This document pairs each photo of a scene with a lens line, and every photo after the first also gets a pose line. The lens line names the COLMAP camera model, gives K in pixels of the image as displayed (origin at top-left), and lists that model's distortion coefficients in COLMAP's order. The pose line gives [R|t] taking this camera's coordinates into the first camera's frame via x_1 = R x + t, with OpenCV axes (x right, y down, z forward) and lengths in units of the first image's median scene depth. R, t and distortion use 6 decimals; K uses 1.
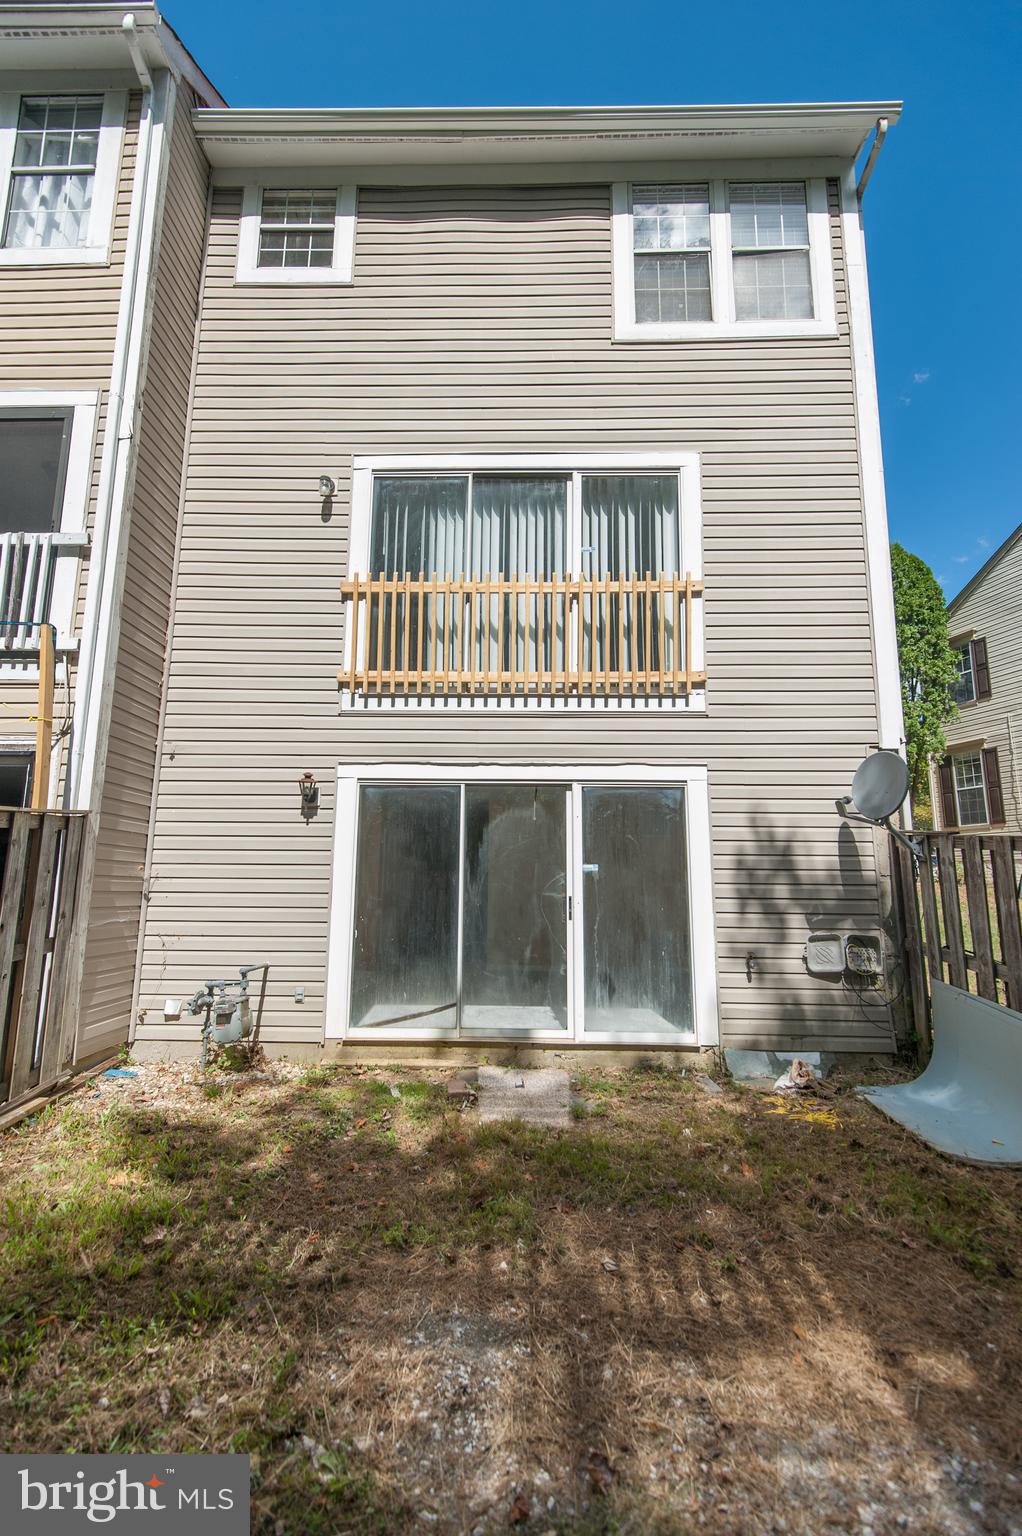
lens RADIAL K [[683.3, 0, 510.0], [0, 683.3, 772.6], [0, 0, 1]] dist [0.016082, -0.016027]
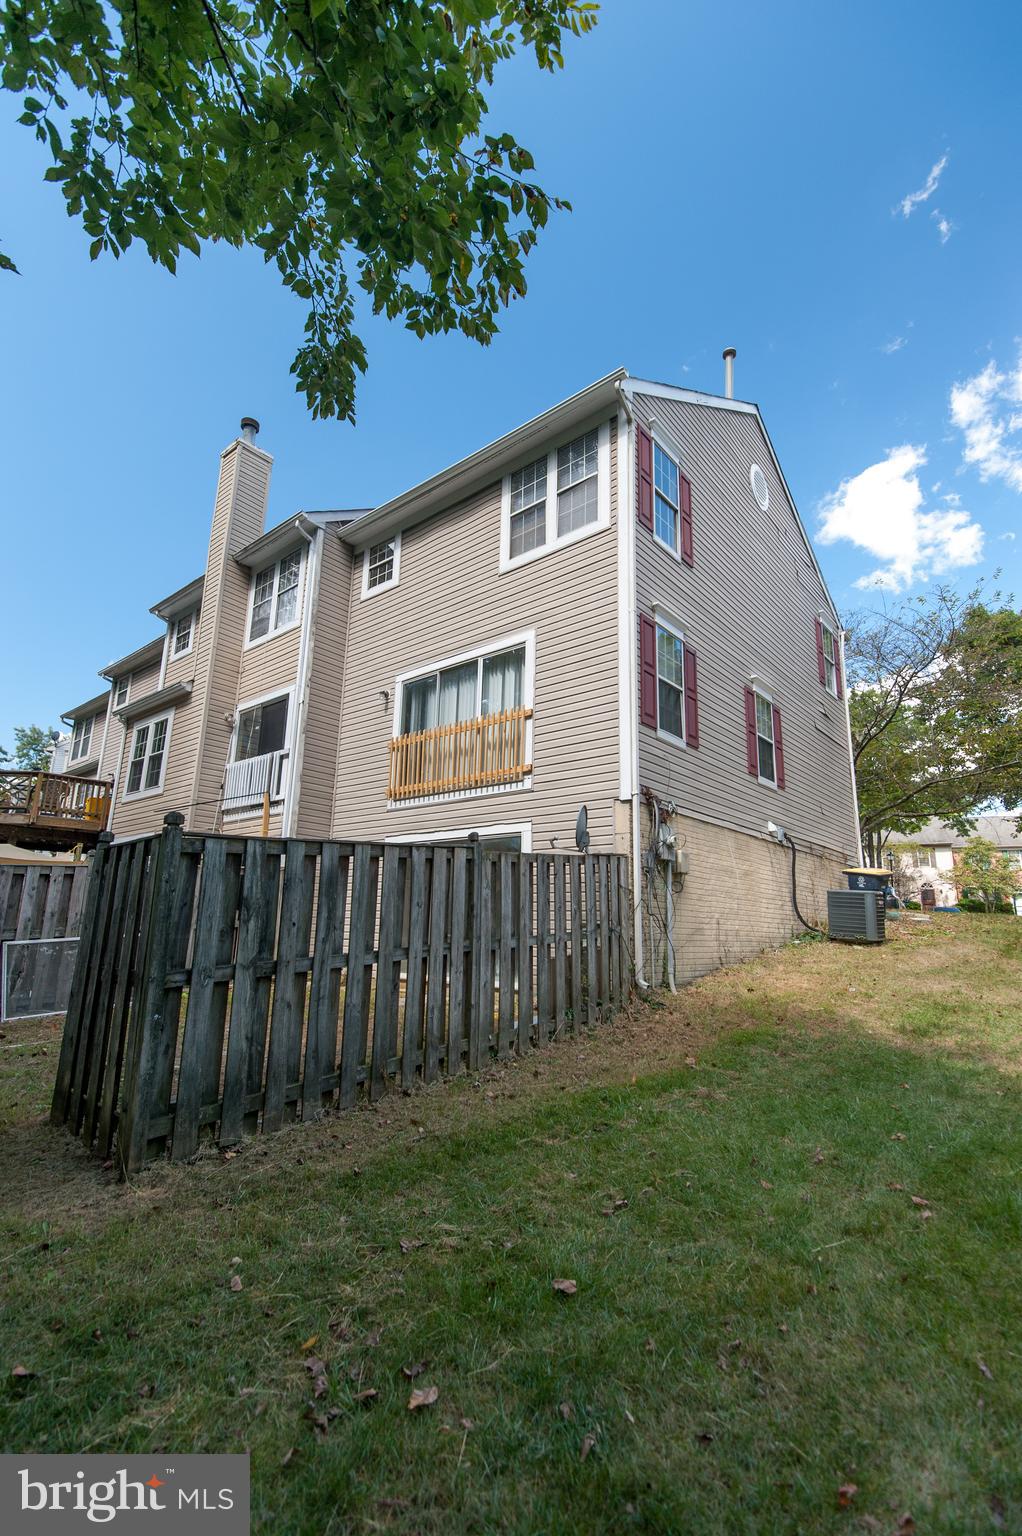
lens RADIAL K [[683.3, 0, 510.0], [0, 683.3, 772.6], [0, 0, 1]] dist [0.016082, -0.016027]
pose [[0.774876, -0.132212, -0.618132, 1.182442], [0.082171, 0.990652, -0.108883, 0.044801], [0.626750, 0.033579, 0.778497, -0.293427]]
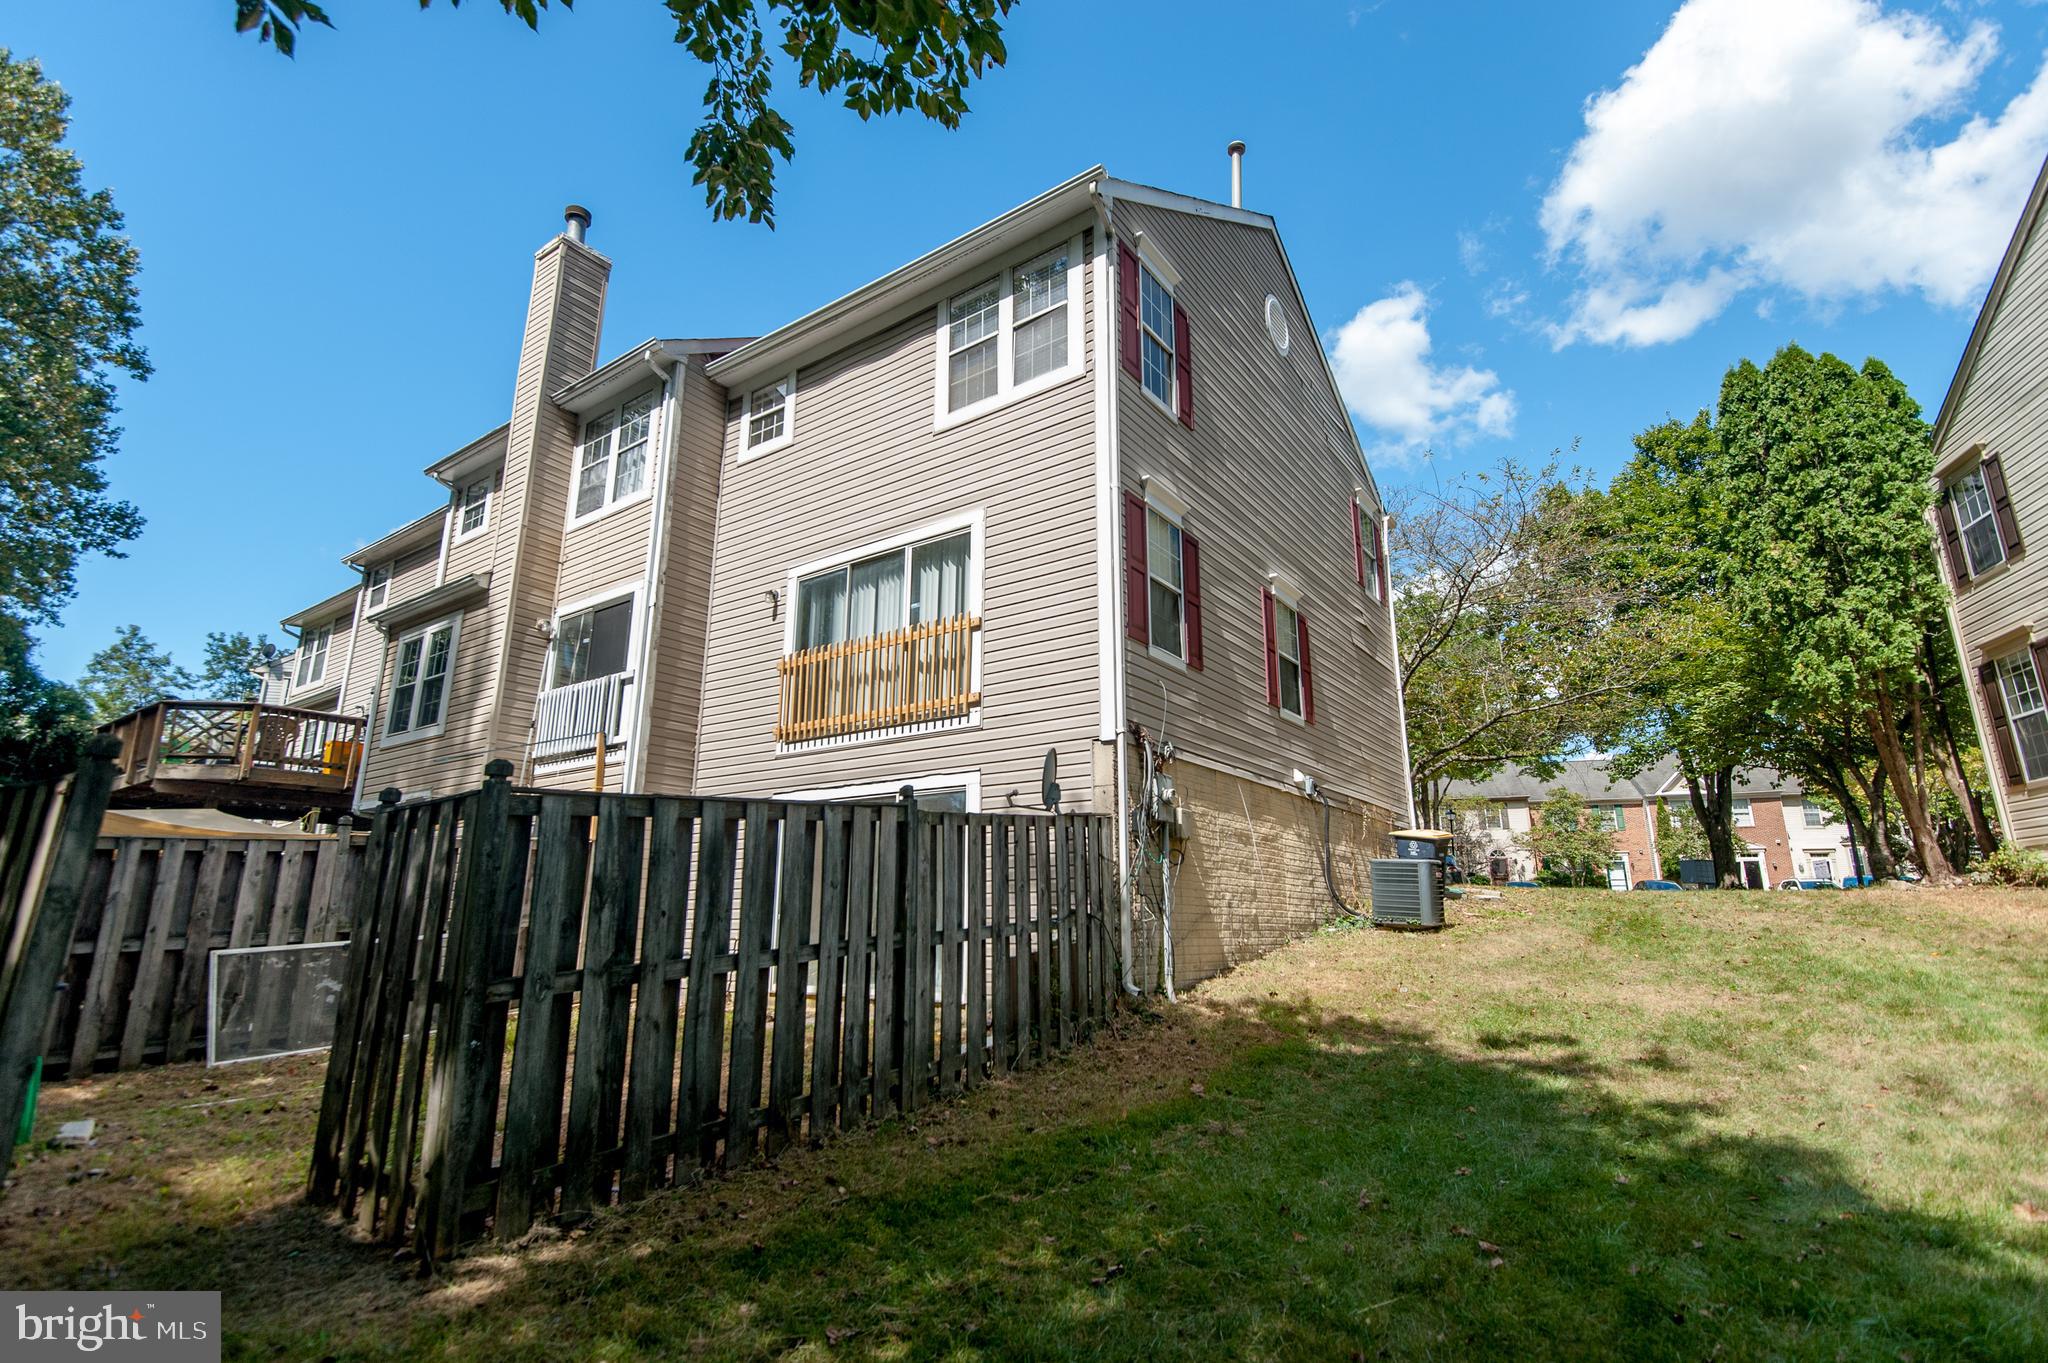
lens RADIAL K [[963.9, 0, 1015.1], [0, 963.9, 676.9], [0, 0, 1]] dist [0.001918, -0.015519]
pose [[0.823291, -0.148596, -0.547824, 1.193440], [0.092395, 0.987336, -0.128958, 0.047591], [0.560049, 0.055554, 0.826595, -0.347779]]
